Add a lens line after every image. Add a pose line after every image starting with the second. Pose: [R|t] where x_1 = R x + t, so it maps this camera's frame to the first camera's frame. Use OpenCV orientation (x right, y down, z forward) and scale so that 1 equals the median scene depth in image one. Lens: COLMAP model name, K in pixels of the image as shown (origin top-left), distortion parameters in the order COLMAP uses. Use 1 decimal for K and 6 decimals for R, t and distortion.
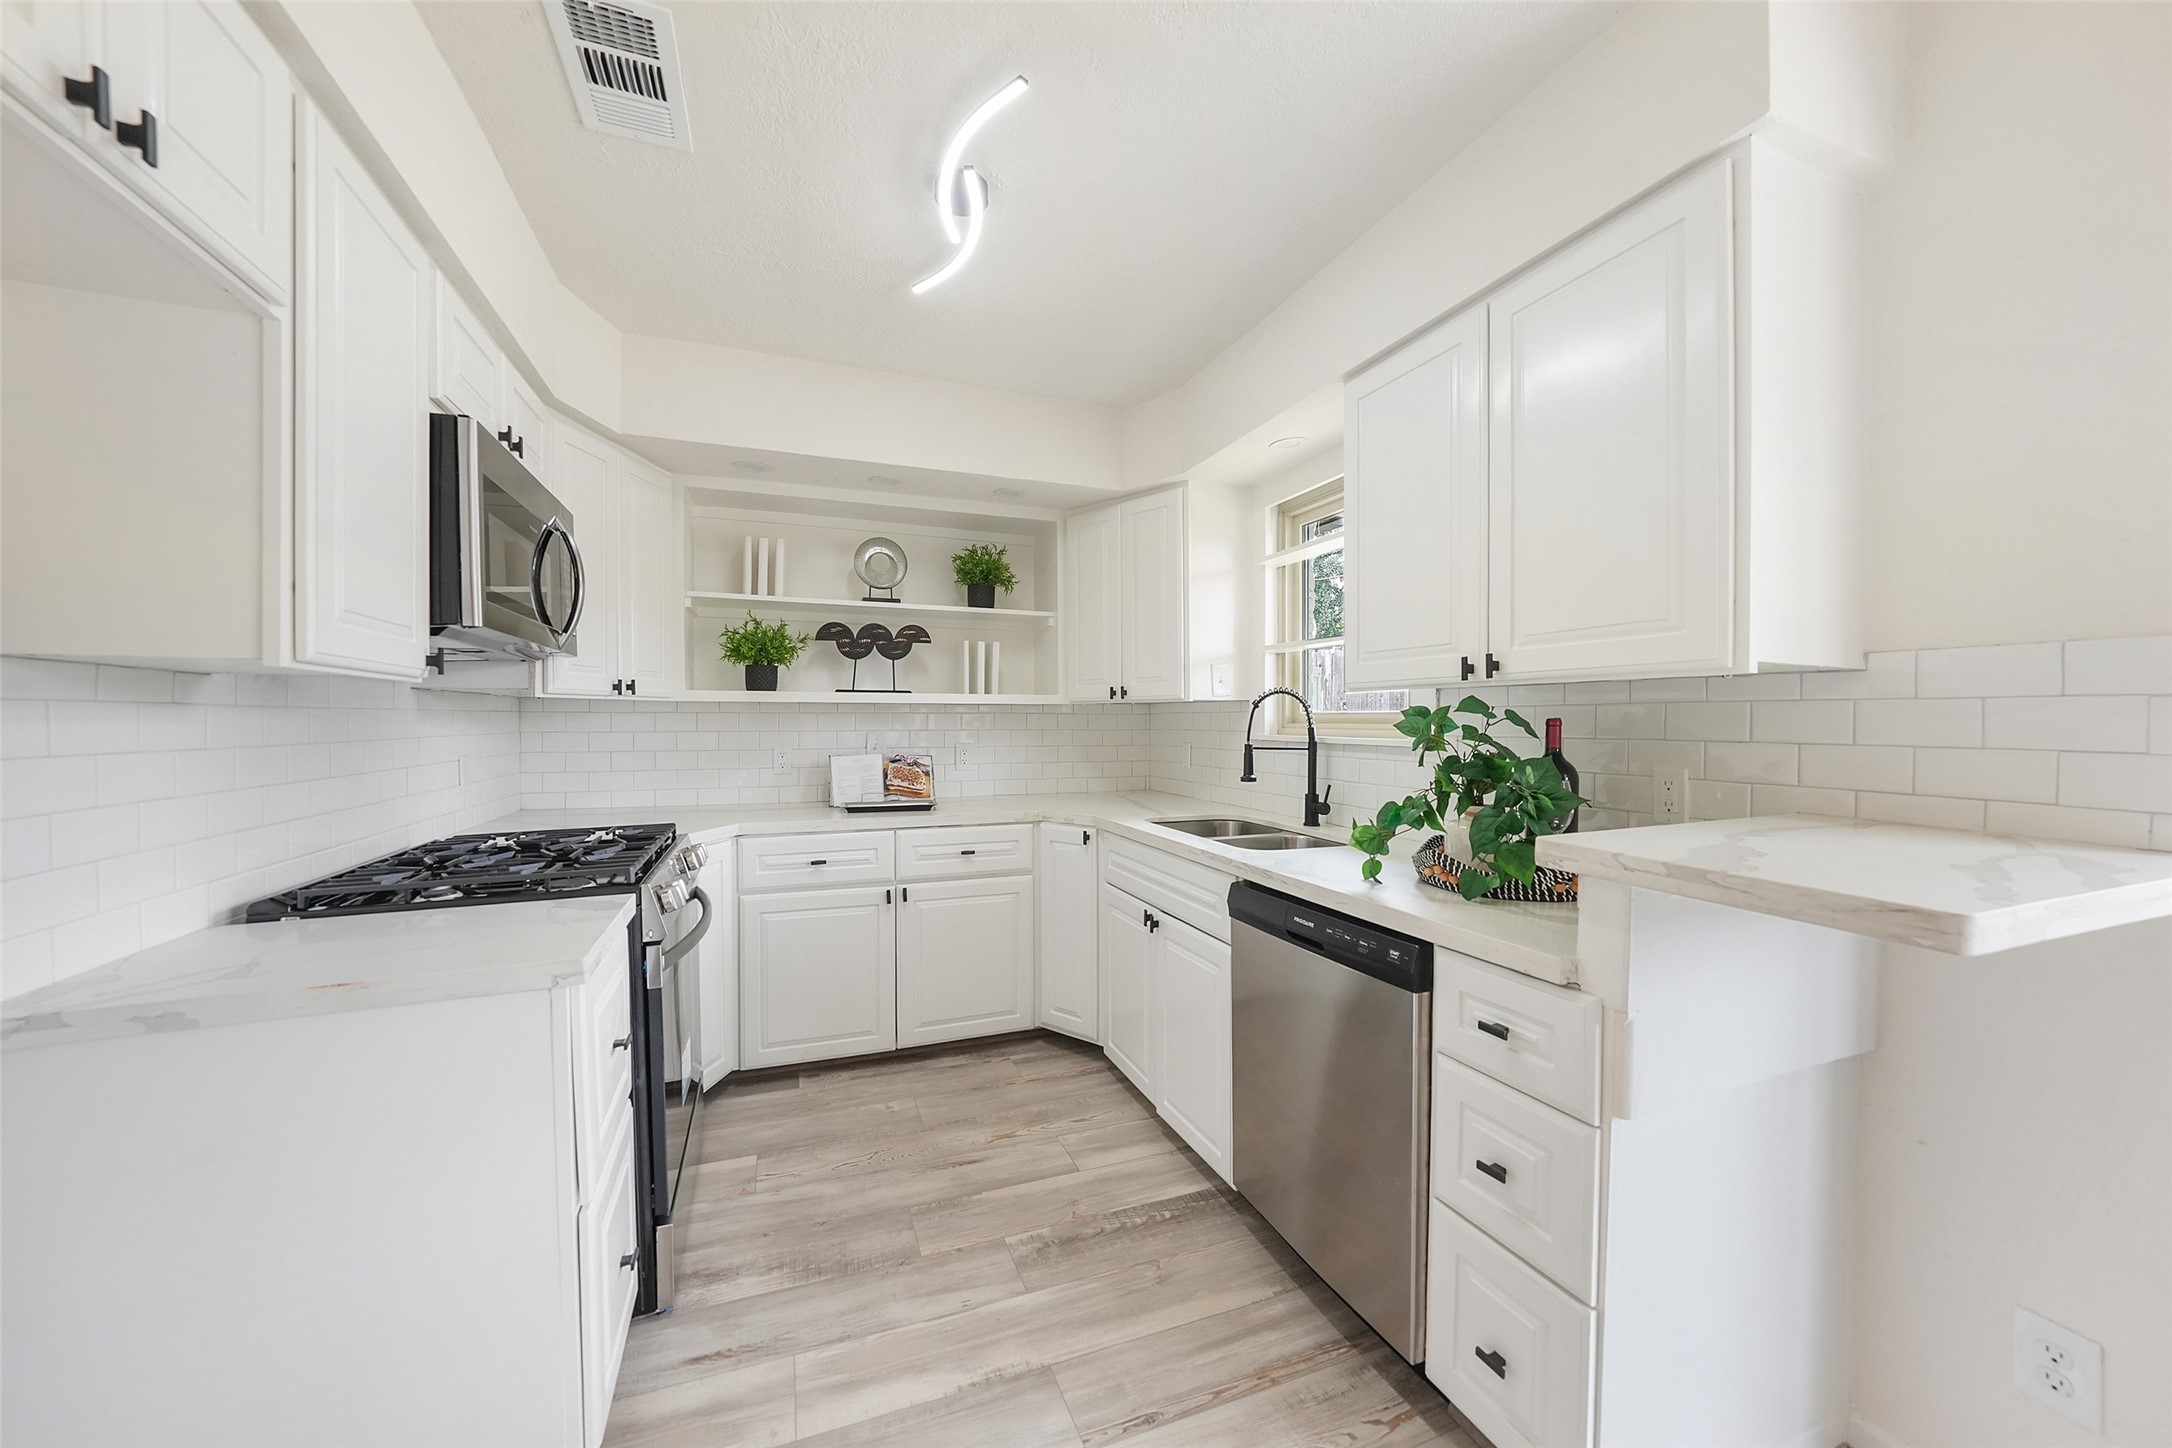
lens RADIAL K [[780.6, 0, 1091.6], [0, 780.6, 723.3], [0, 0, 1]] dist [-0.009212, -0.000020]
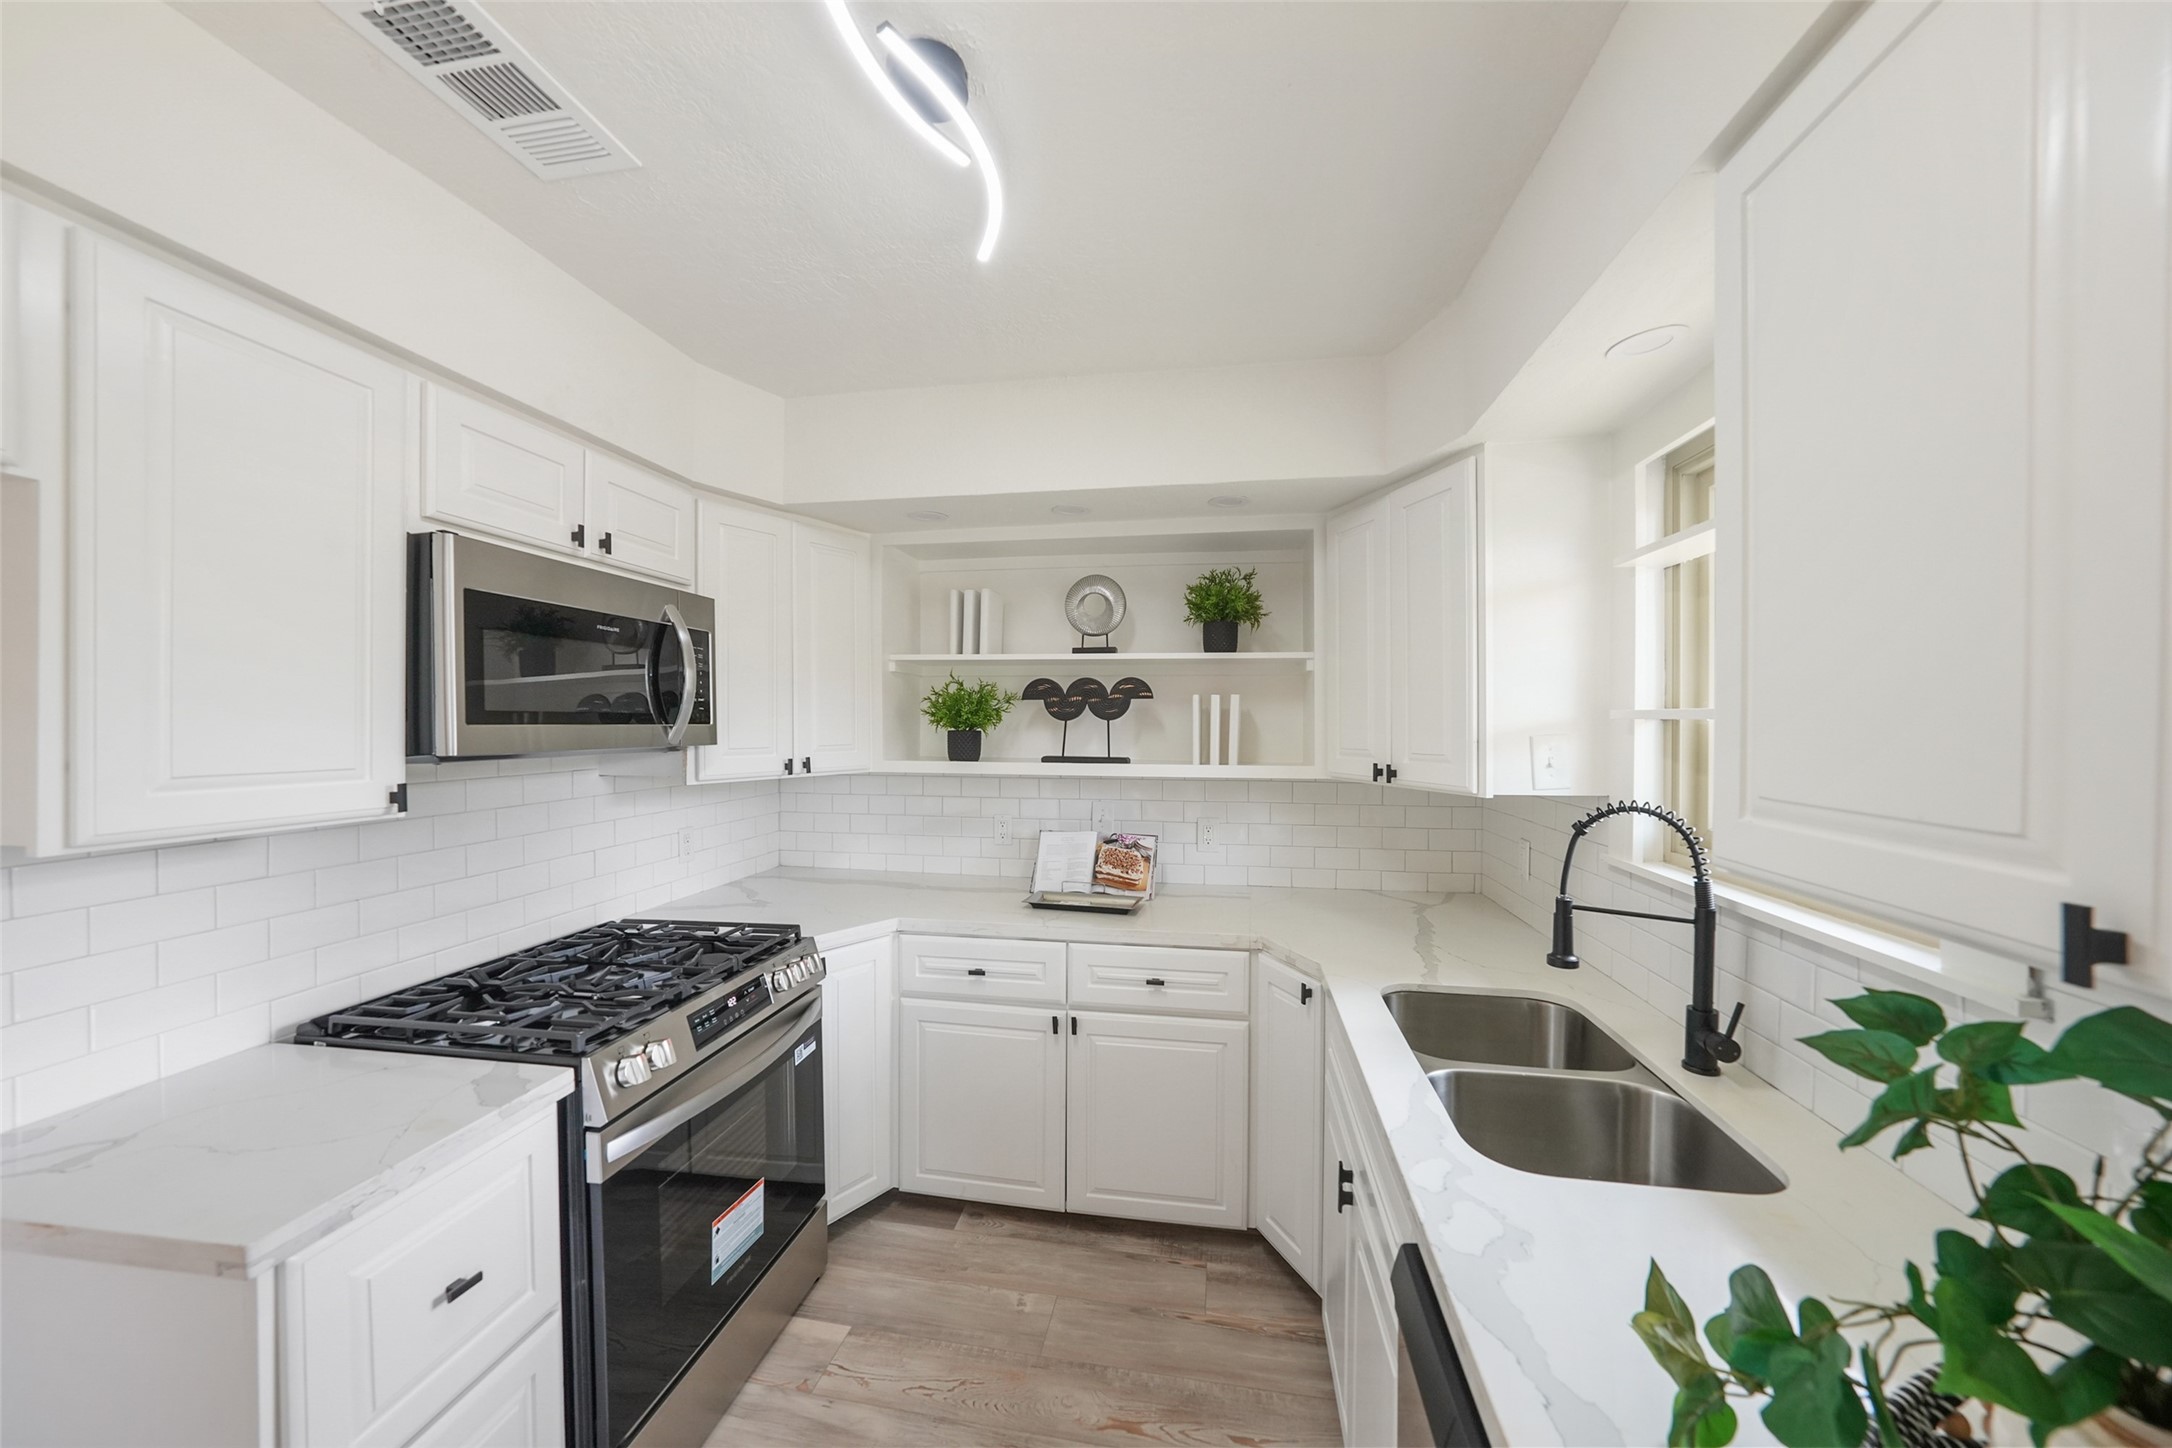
lens RADIAL K [[780.6, 0, 1081.6], [0, 780.6, 730.7], [0, 0, 1]] dist [-0.009212, -0.000020]
pose [[0.854907, 0.008946, -0.518703, 0.172069], [-0.006236, 0.999956, 0.006968, -0.084807], [0.518743, -0.002722, 0.854926, 0.303877]]
